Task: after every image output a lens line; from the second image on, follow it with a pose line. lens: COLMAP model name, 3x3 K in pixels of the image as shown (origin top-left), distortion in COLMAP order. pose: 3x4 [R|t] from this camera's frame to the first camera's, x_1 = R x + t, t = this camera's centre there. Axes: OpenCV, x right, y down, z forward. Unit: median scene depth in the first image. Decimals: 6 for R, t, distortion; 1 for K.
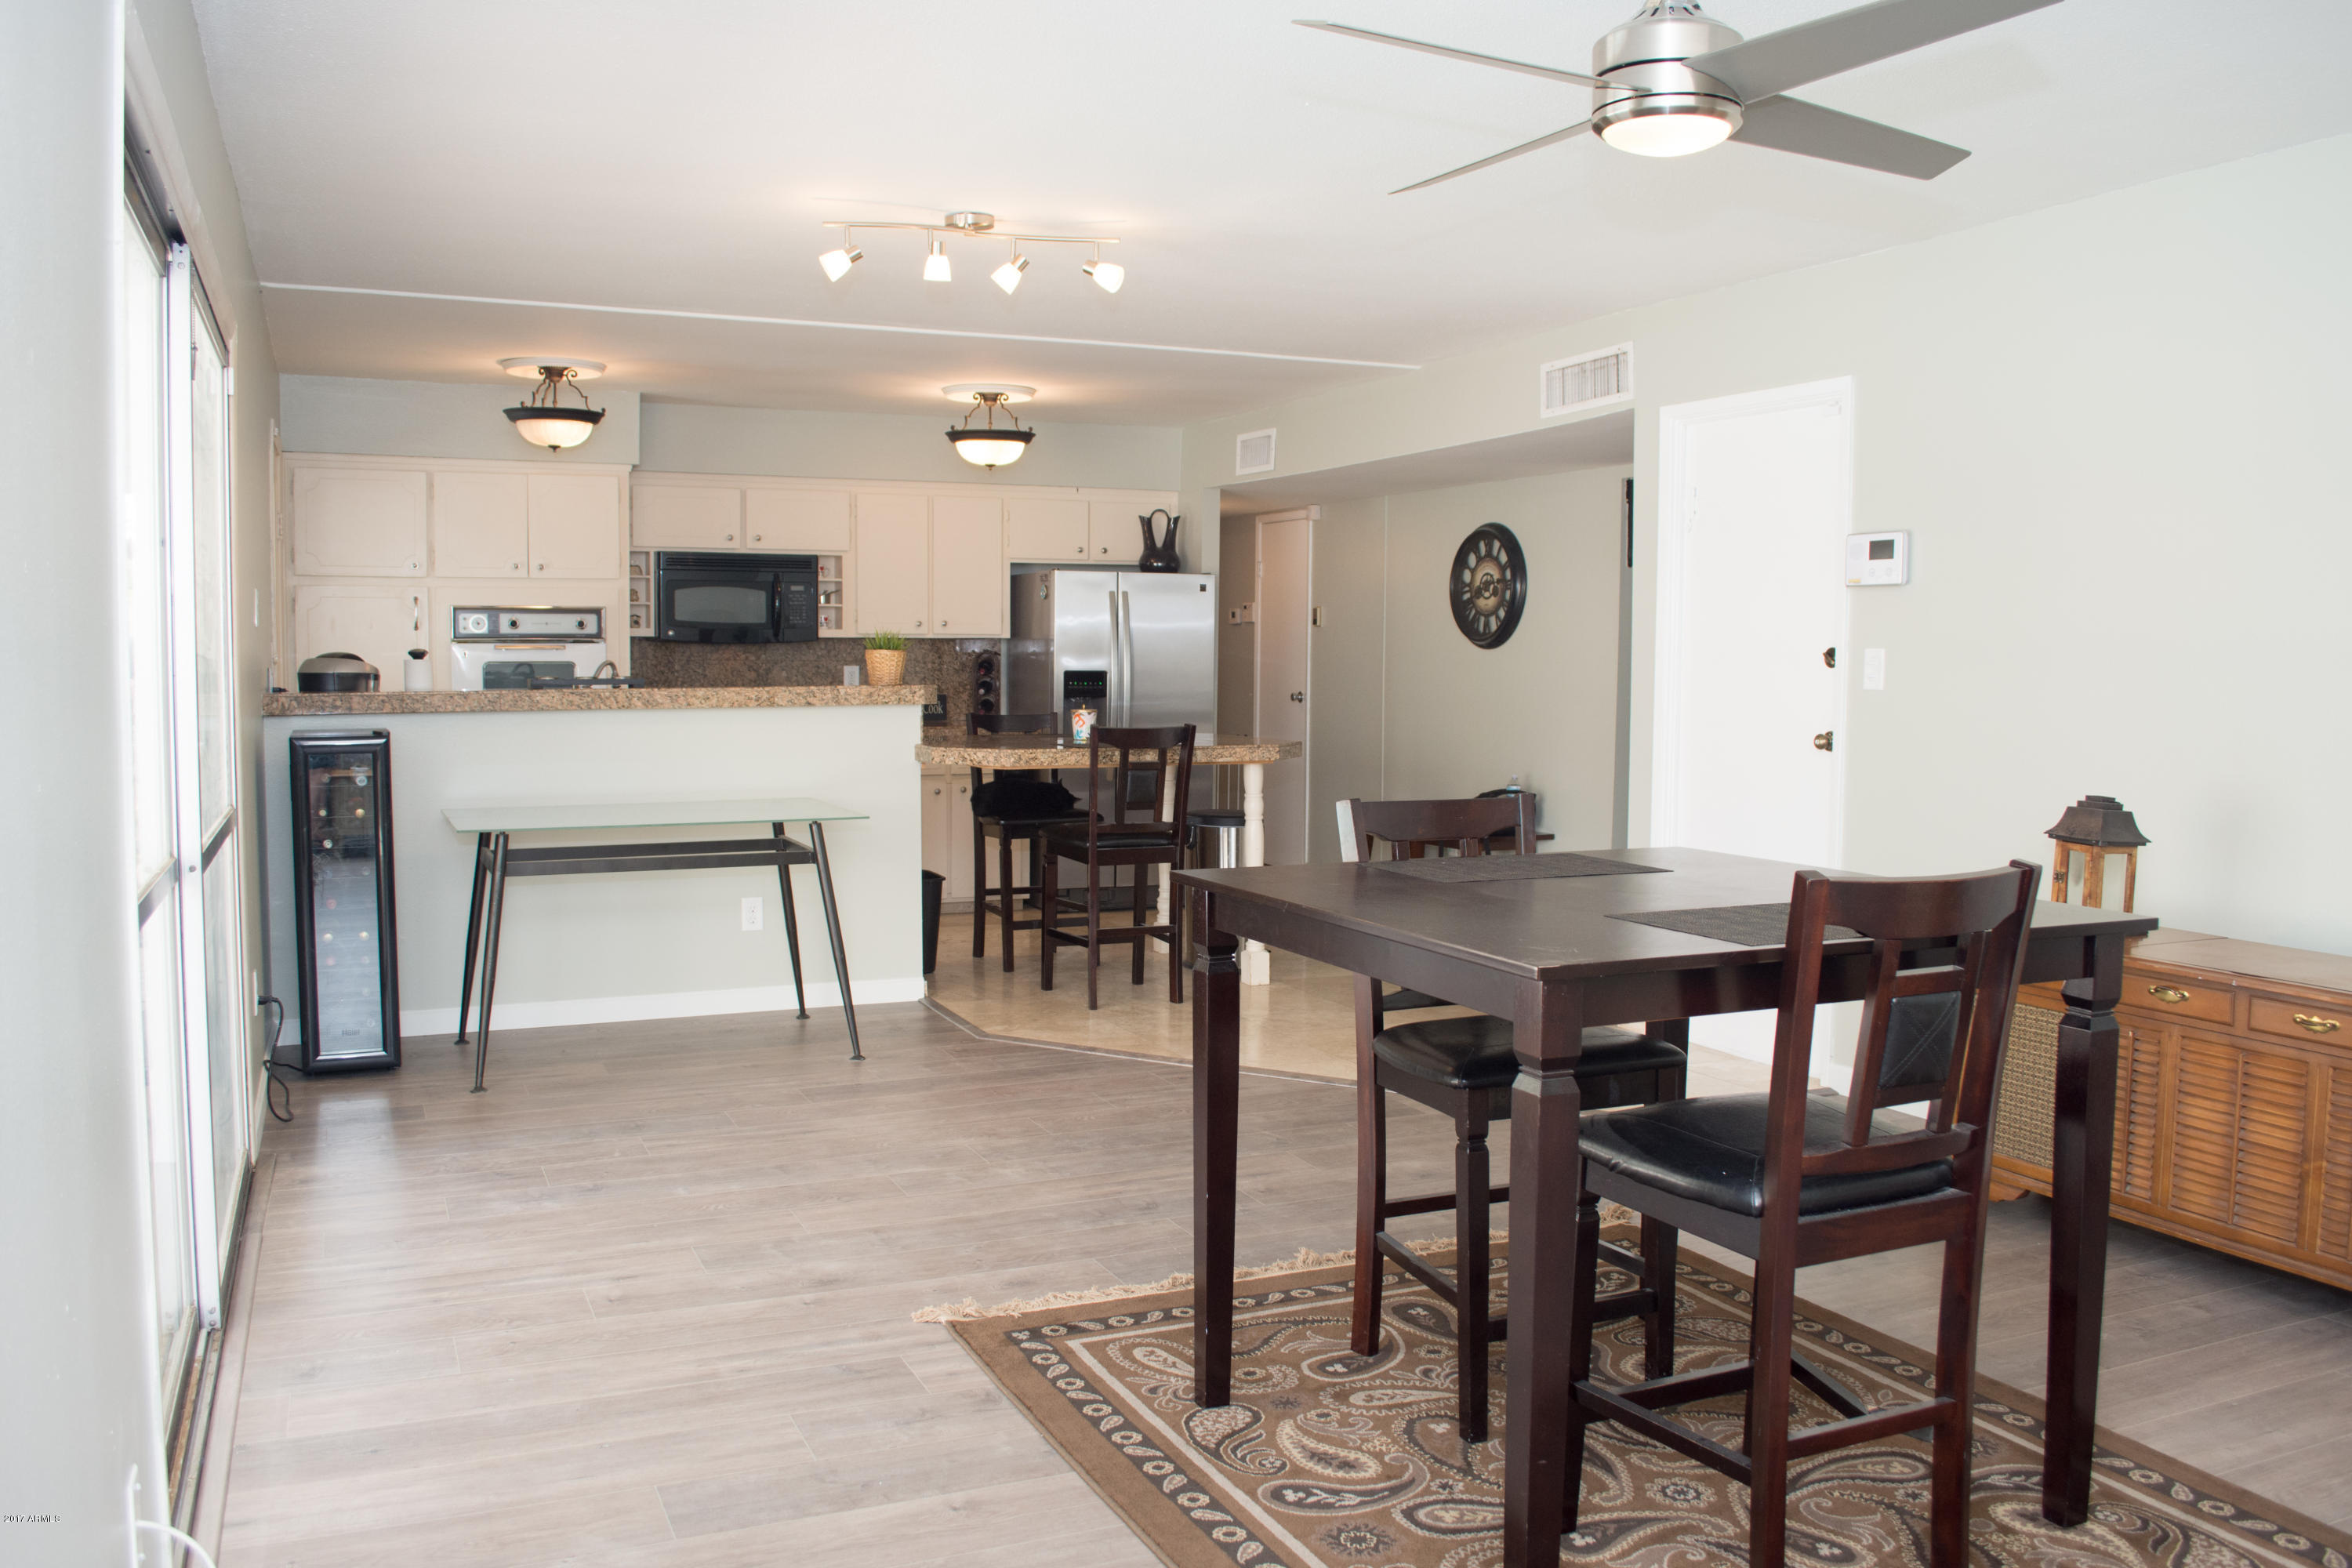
lens RADIAL K [[1884.1, 0, 1176.0], [0, 1884.1, 784.0], [0, 0, 1]] dist [-0.069580, 0.001617]
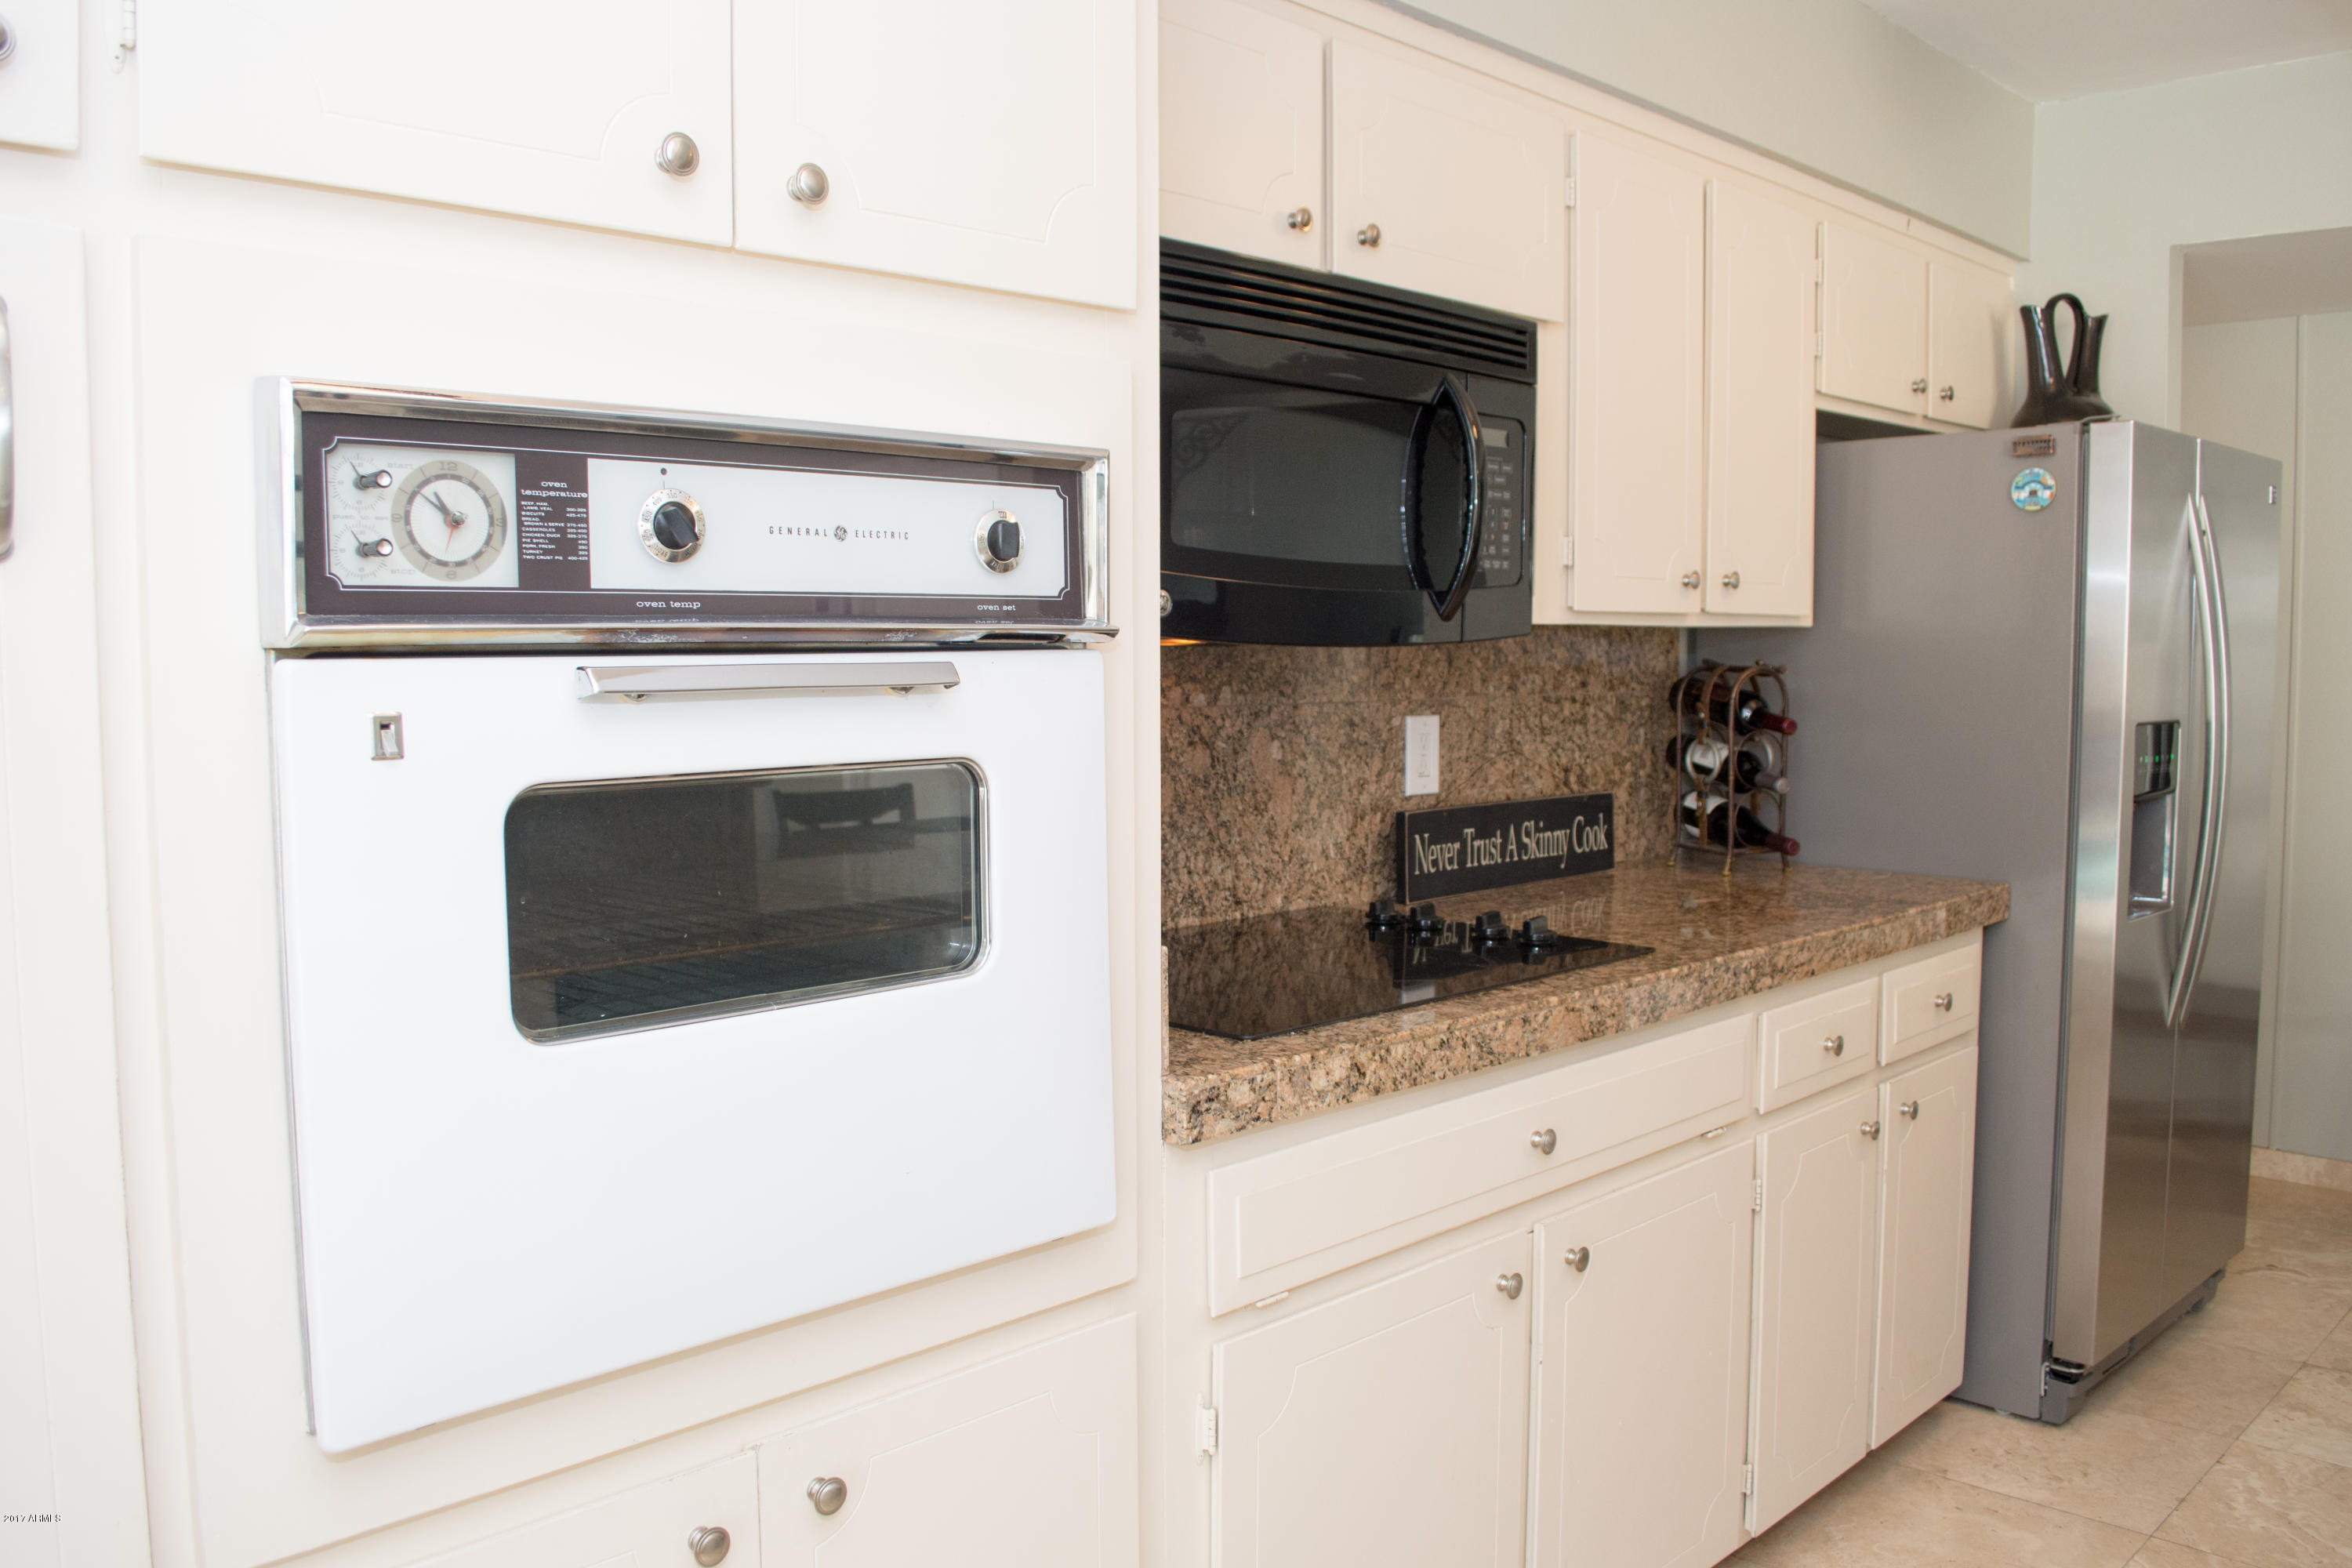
lens RADIAL K [[1854.6, 0, 1176.0], [0, 1854.6, 784.0], [0, 0, 1]] dist [-0.085296, 0.012030]
pose [[0.932016, -0.035572, 0.360668, -0.366172], [0.034389, 0.999361, 0.009697, -0.063896], [-0.360783, 0.003365, 0.932644, 0.831652]]
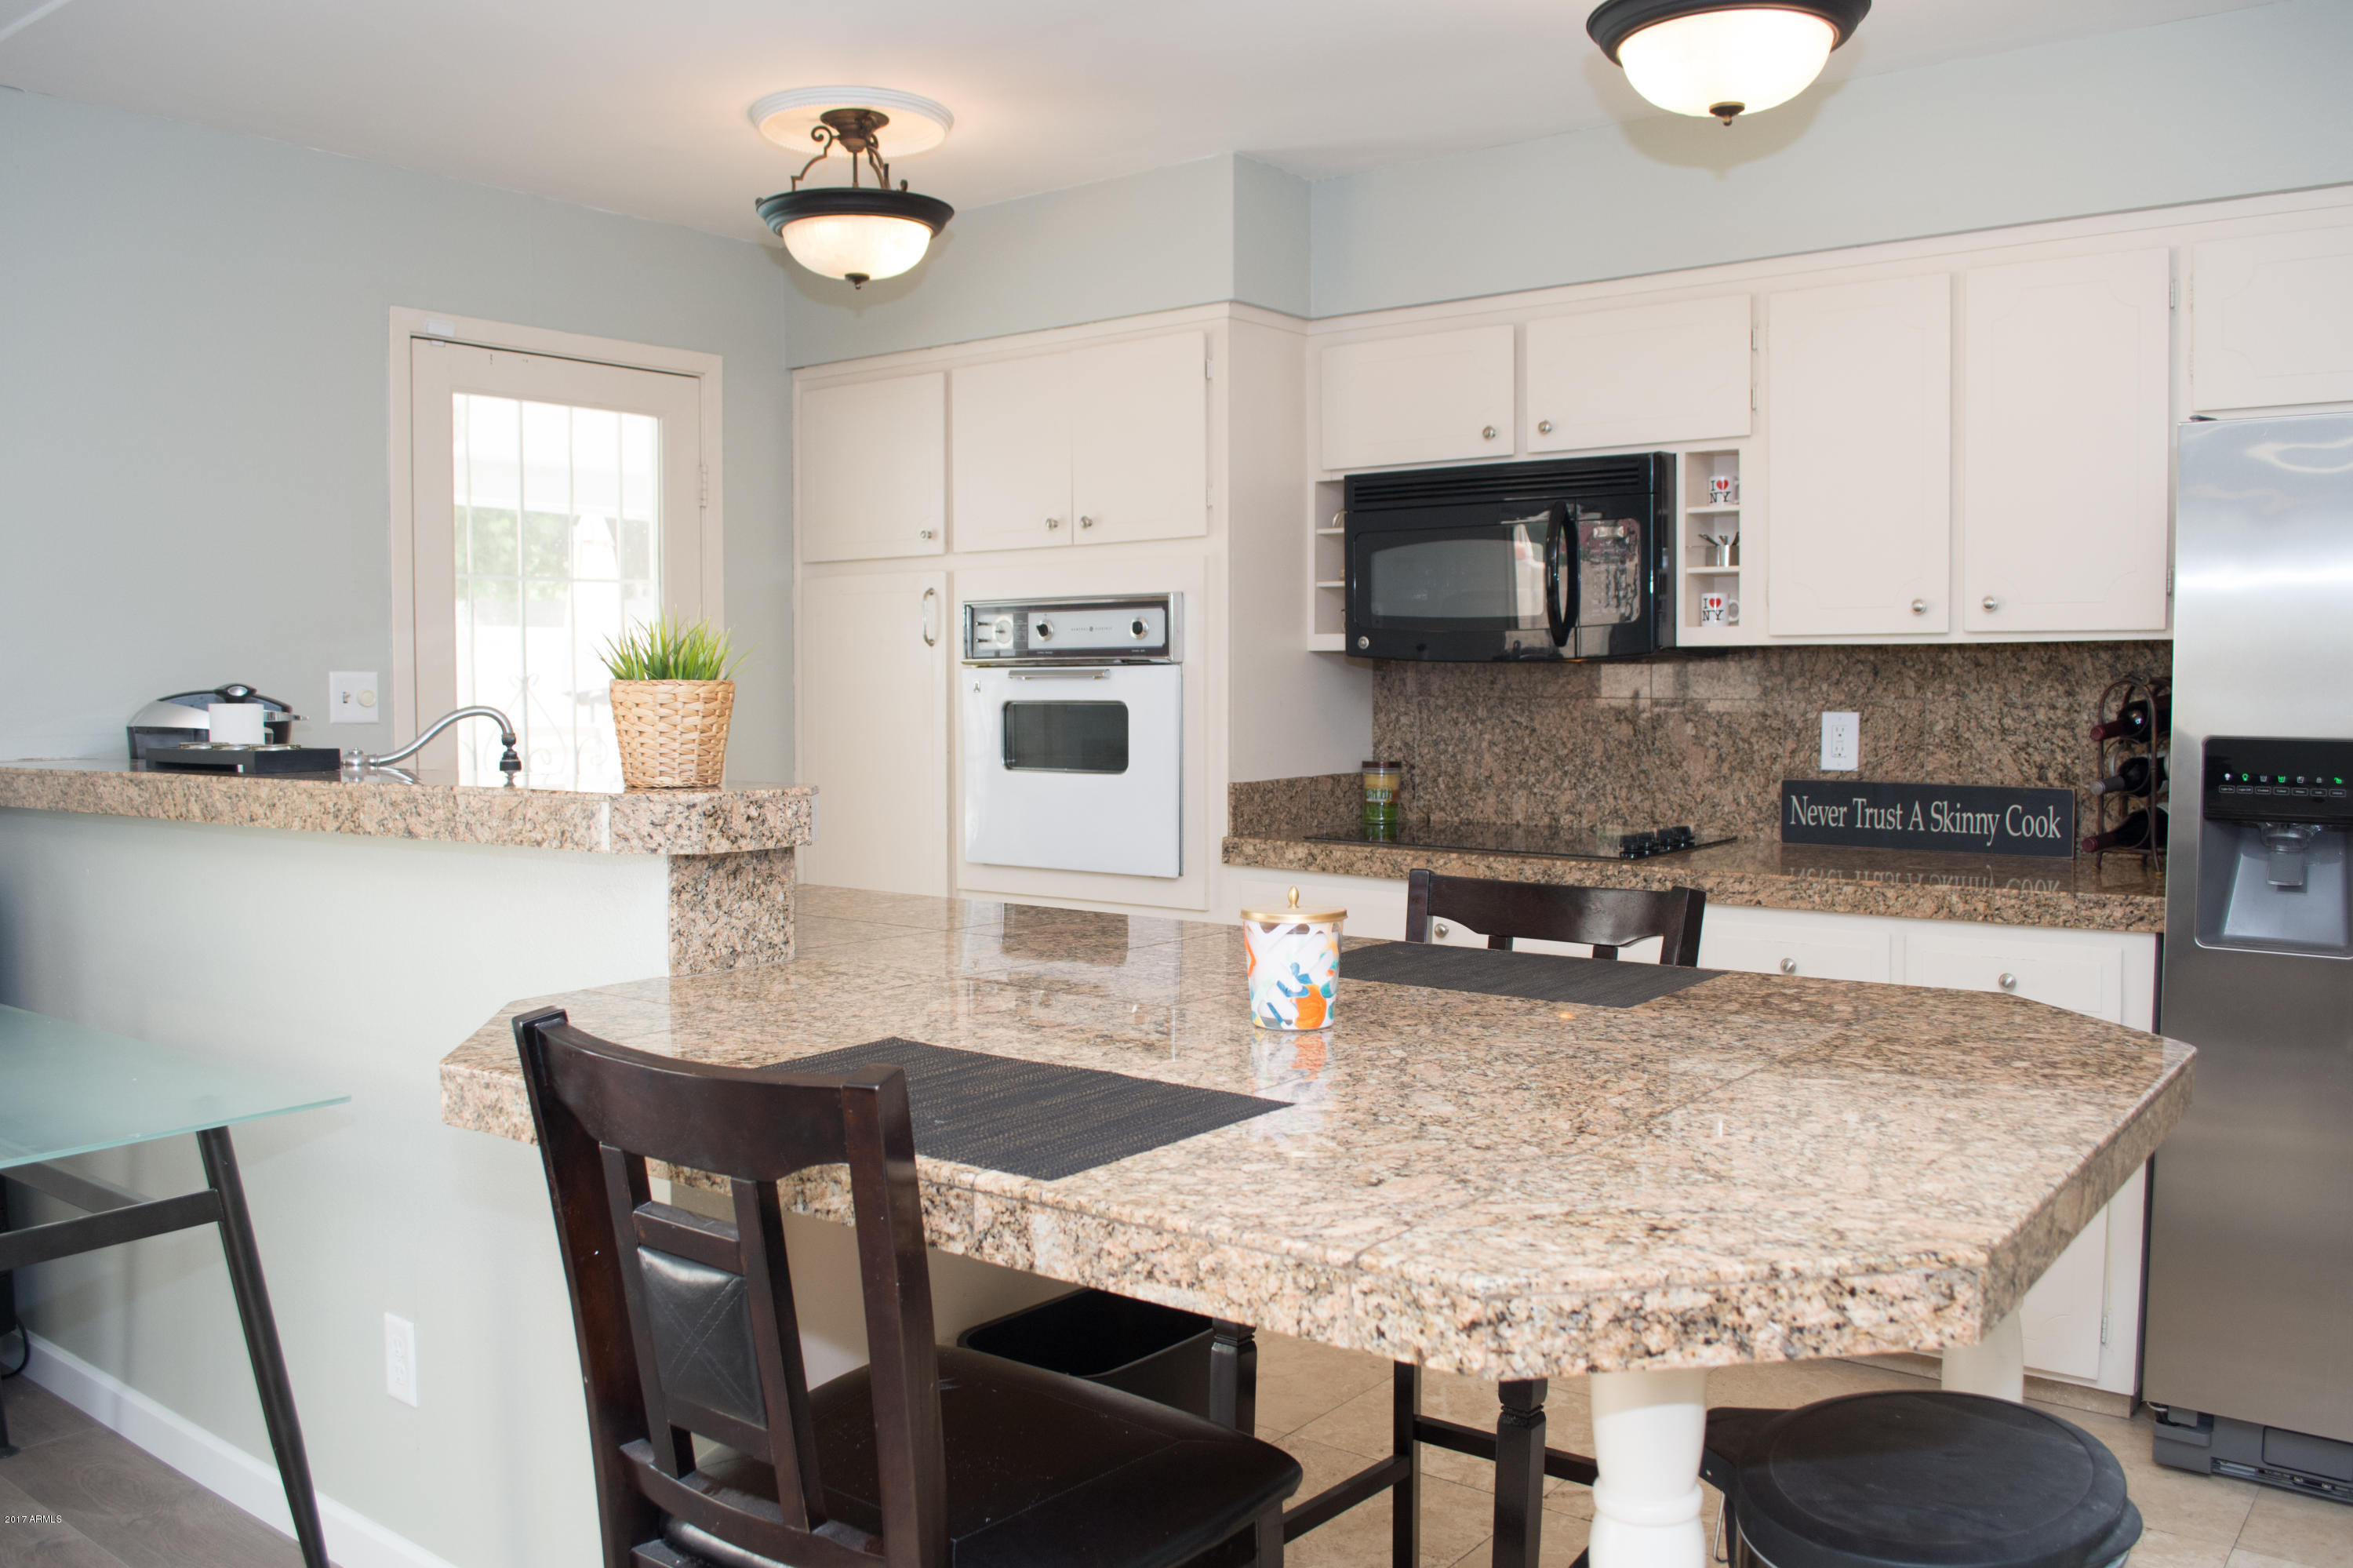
lens RADIAL K [[1901.2, 0, 1176.5], [0, 1901.2, 784.0], [0, 0, 1]] dist [-0.081927, 0.009164]
pose [[0.469108, 0.042312, -0.882127, 0.148067], [-0.055129, 0.998307, 0.018568, -0.053048], [0.881419, 0.039920, 0.470646, 0.765174]]
